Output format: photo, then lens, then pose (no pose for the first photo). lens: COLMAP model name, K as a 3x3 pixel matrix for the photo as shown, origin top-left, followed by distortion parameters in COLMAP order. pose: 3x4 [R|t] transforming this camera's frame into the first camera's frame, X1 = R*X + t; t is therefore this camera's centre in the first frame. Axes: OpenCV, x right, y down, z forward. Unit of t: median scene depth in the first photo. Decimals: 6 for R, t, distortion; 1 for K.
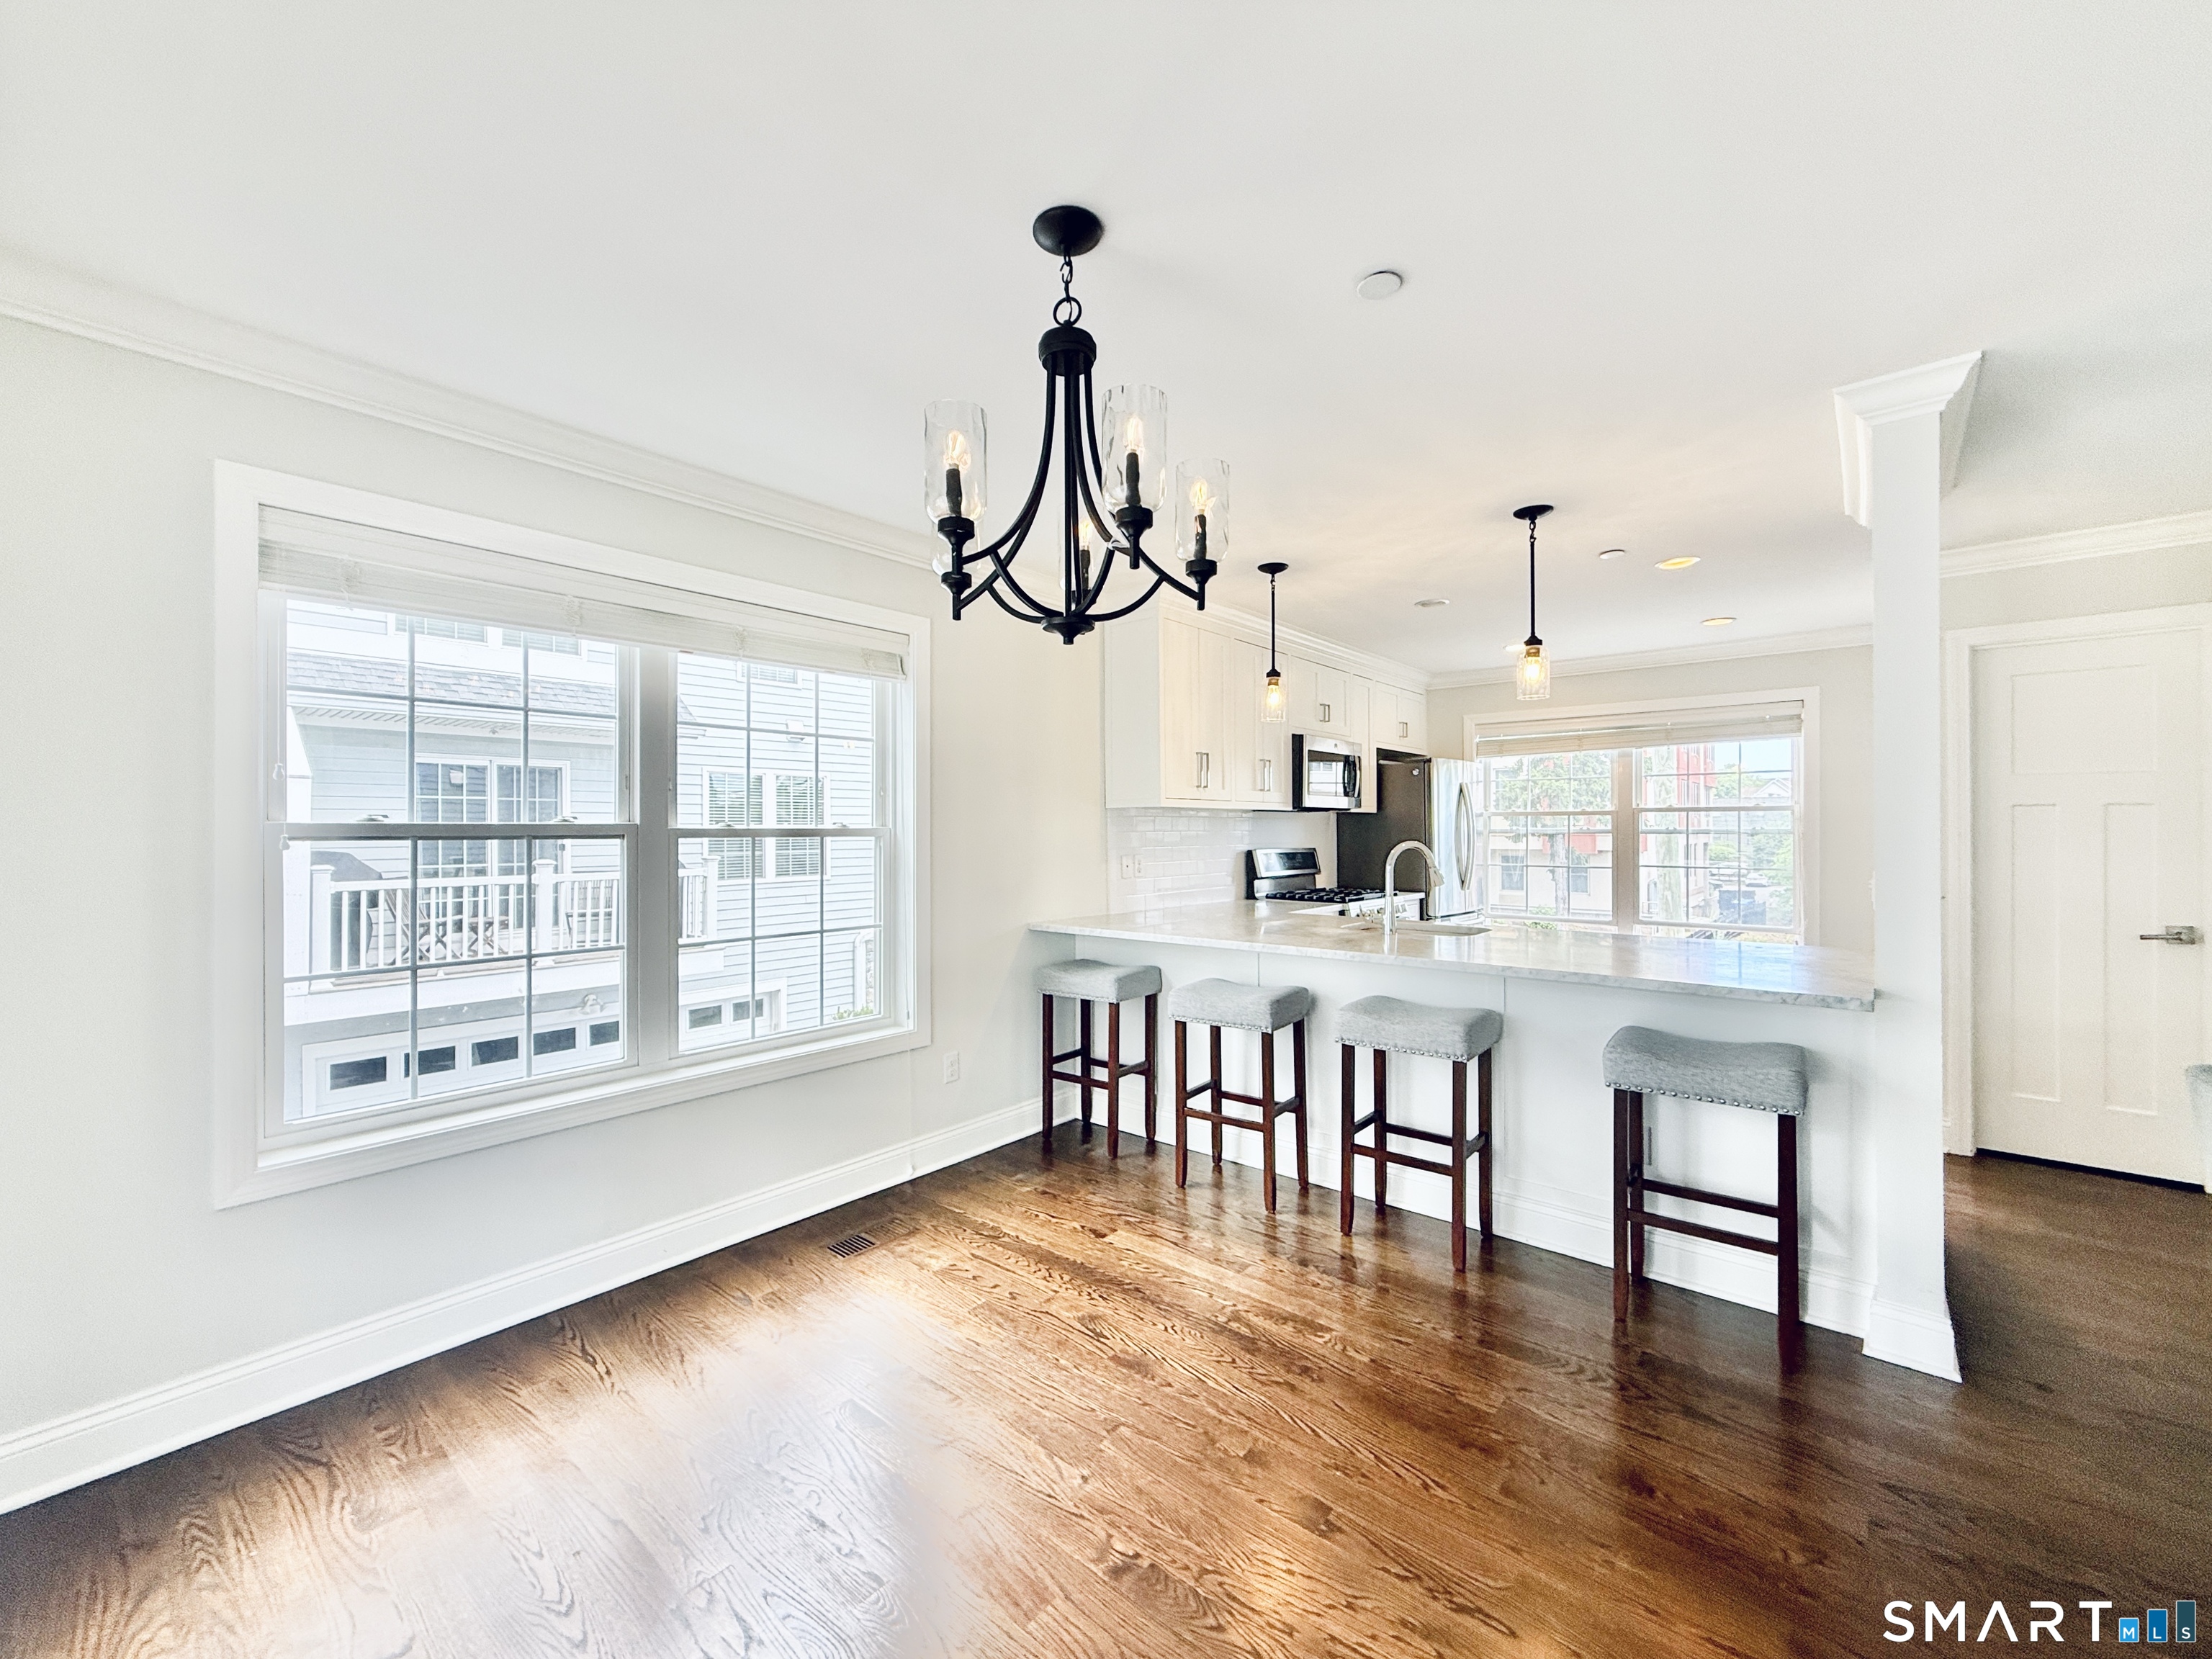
lens RADIAL K [[896.3, 0, 1096.2], [0, 896.3, 819.9], [0, 0, 1]] dist [-0.001808, 0.000636]
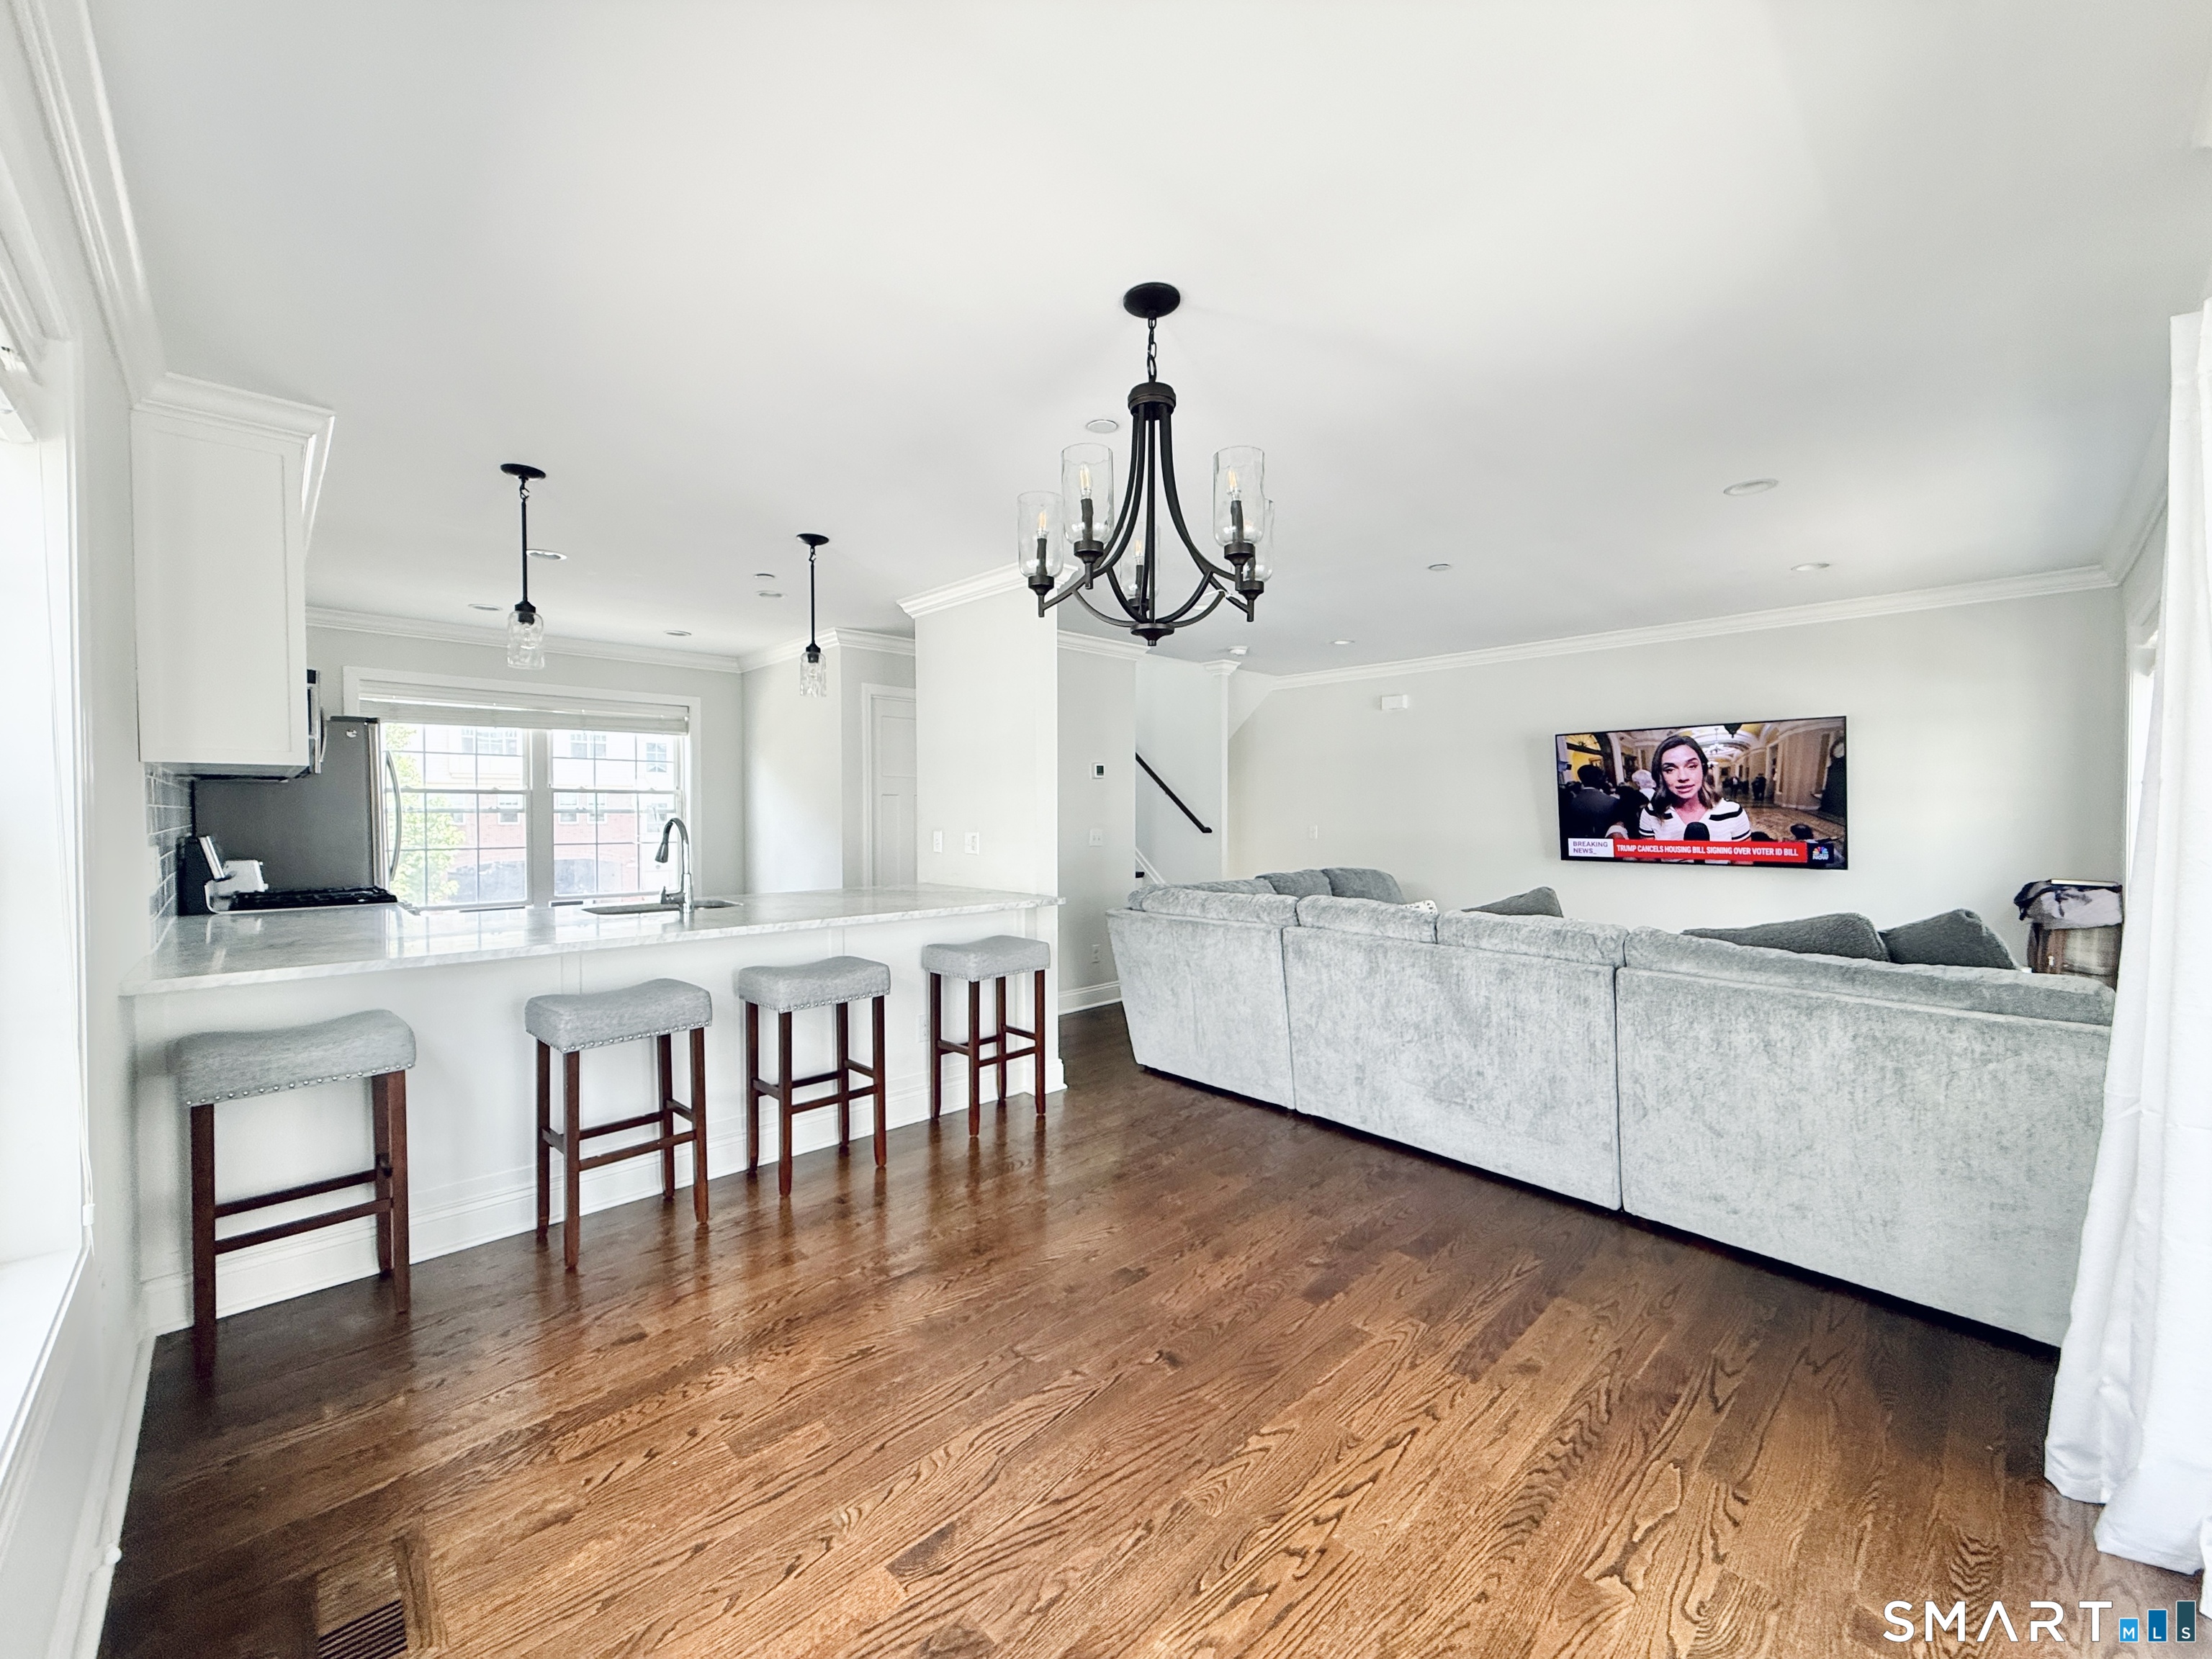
lens RADIAL K [[896.3, 0, 1059.0], [0, 896.3, 846.4], [0, 0, 1]] dist [-0.001808, 0.000636]
pose [[0.112751, -0.038928, 0.992860, -0.547553], [-0.012137, 0.999104, 0.040551, 0.008231], [-0.993549, -0.016623, 0.112178, 0.443098]]
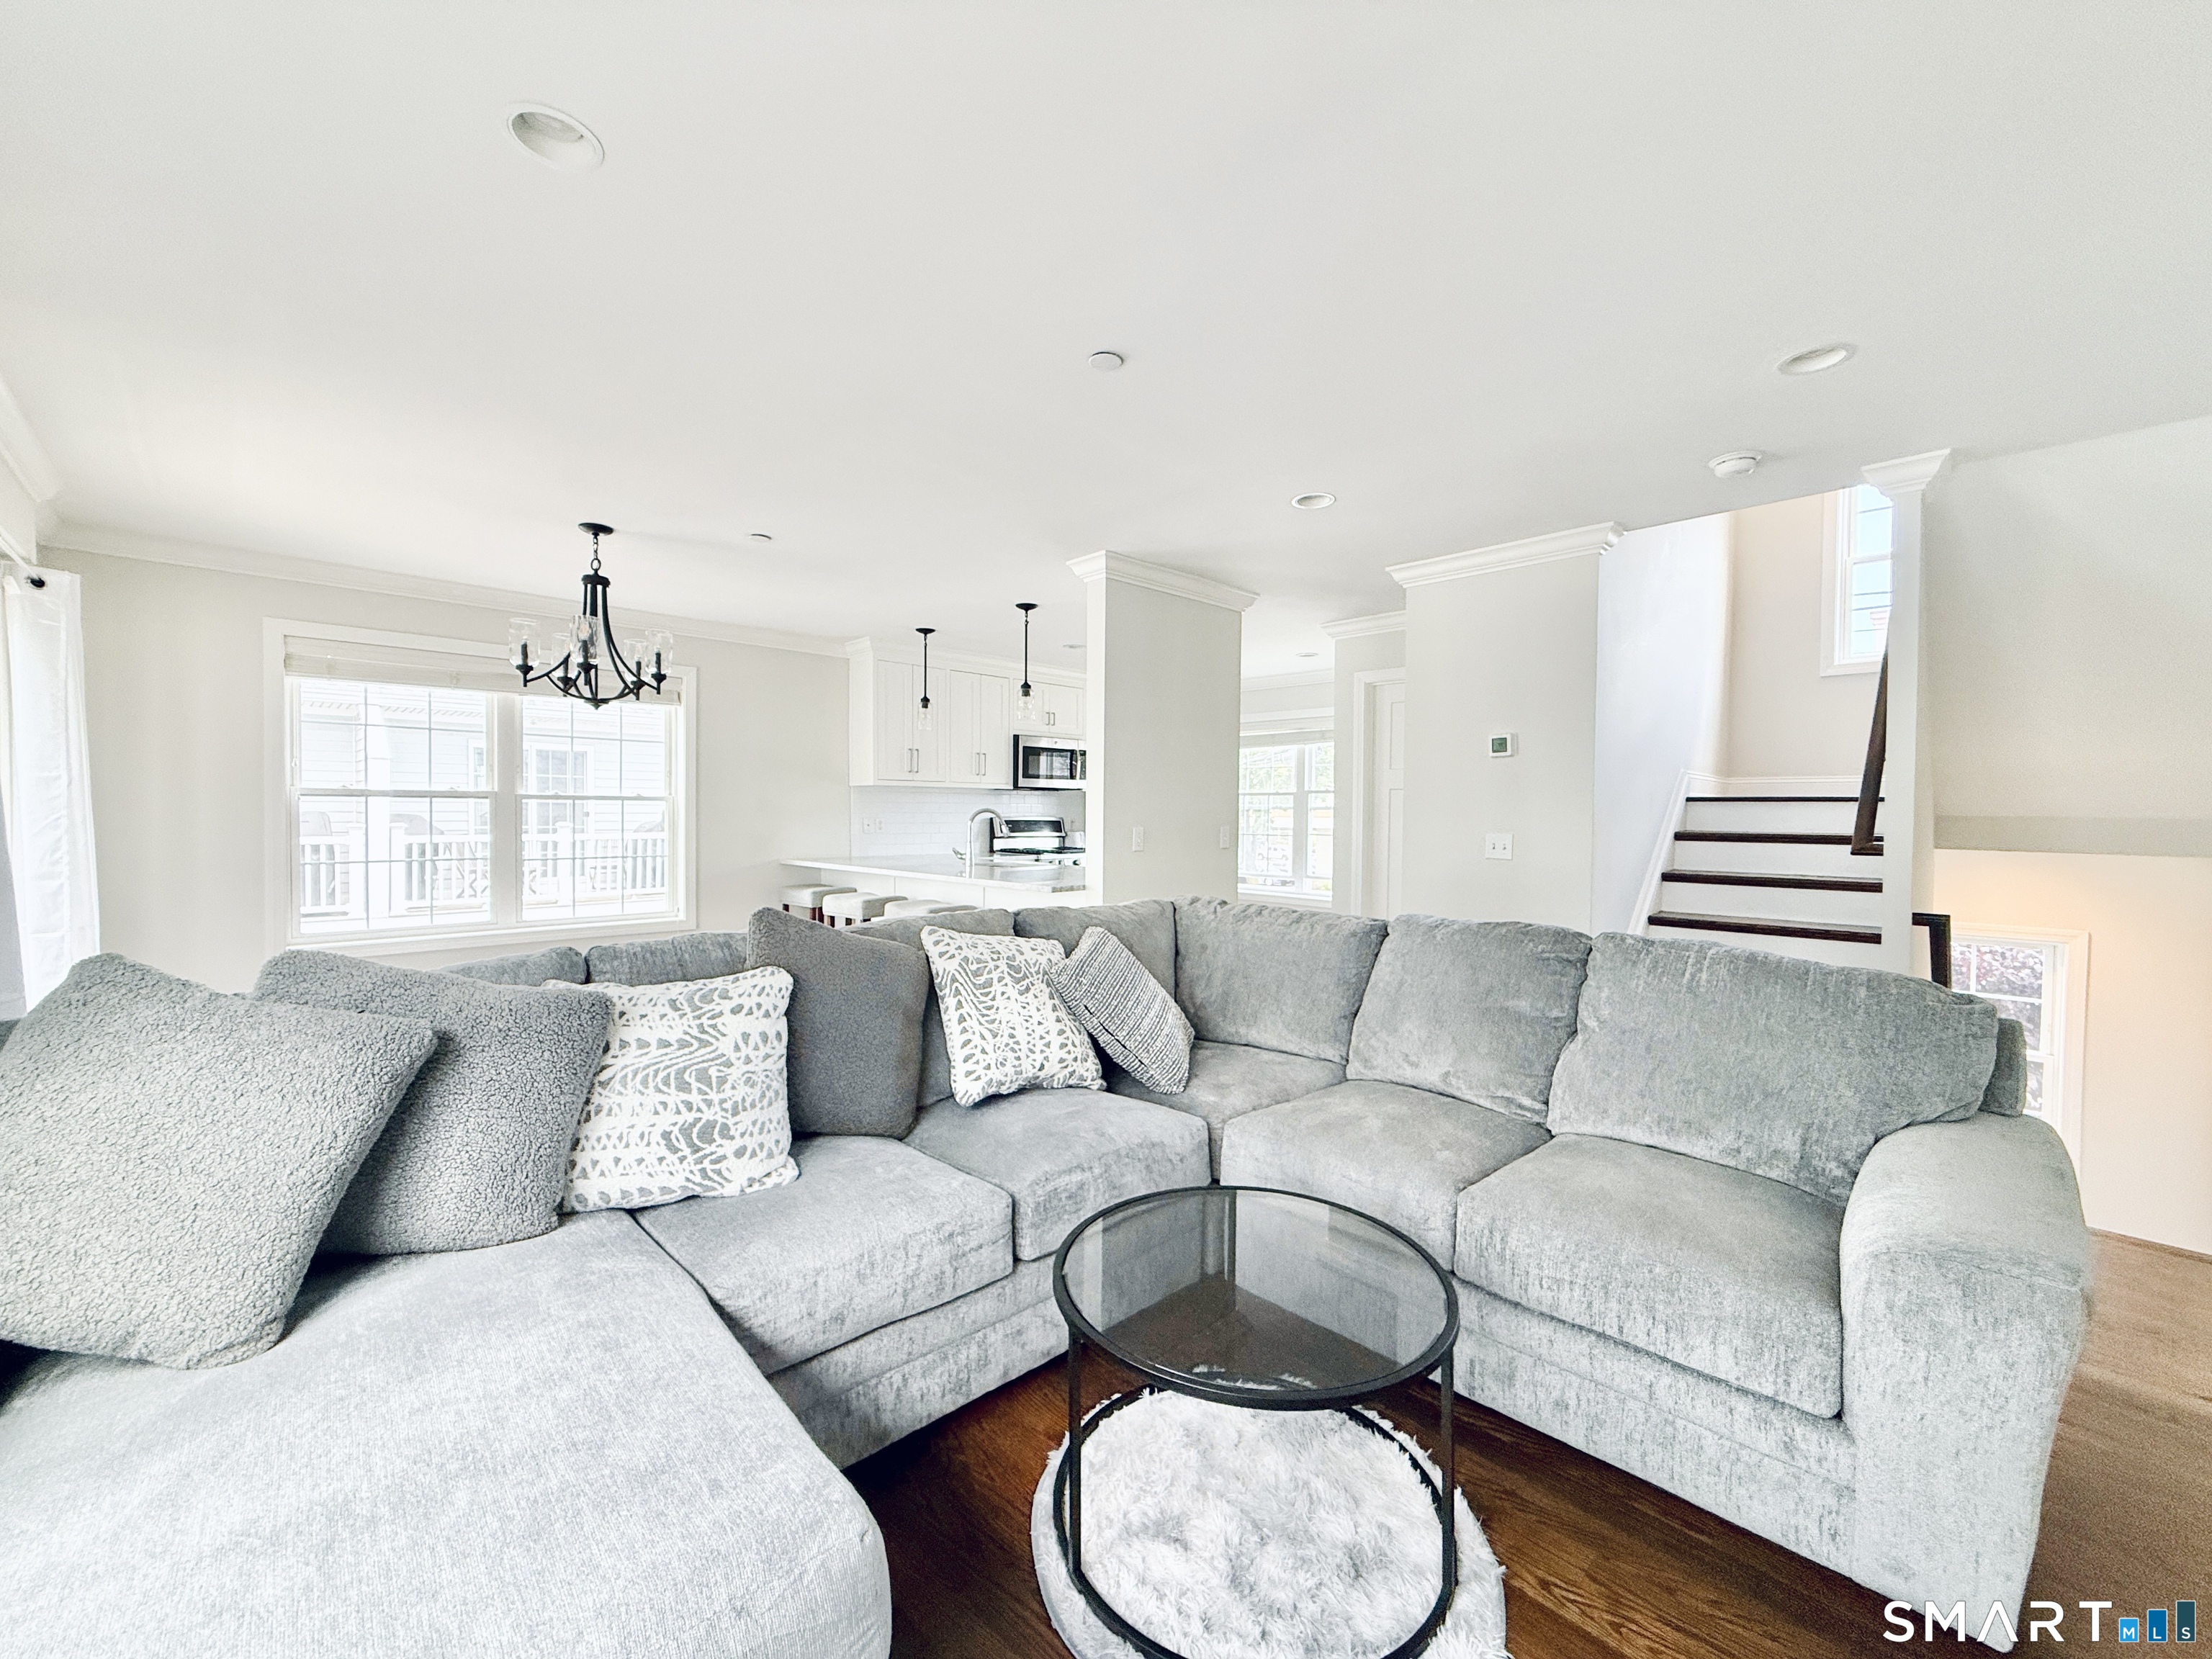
lens RADIAL K [[896.3, 0, 1115.6], [0, 896.3, 819.3], [0, 0, 1]] dist [-0.001808, 0.000636]
pose [[0.996347, 0.012729, -0.084442, 0.650097], [-0.010902, 0.999697, 0.022058, 0.005653], [0.084697, -0.021057, 0.996184, -0.511505]]
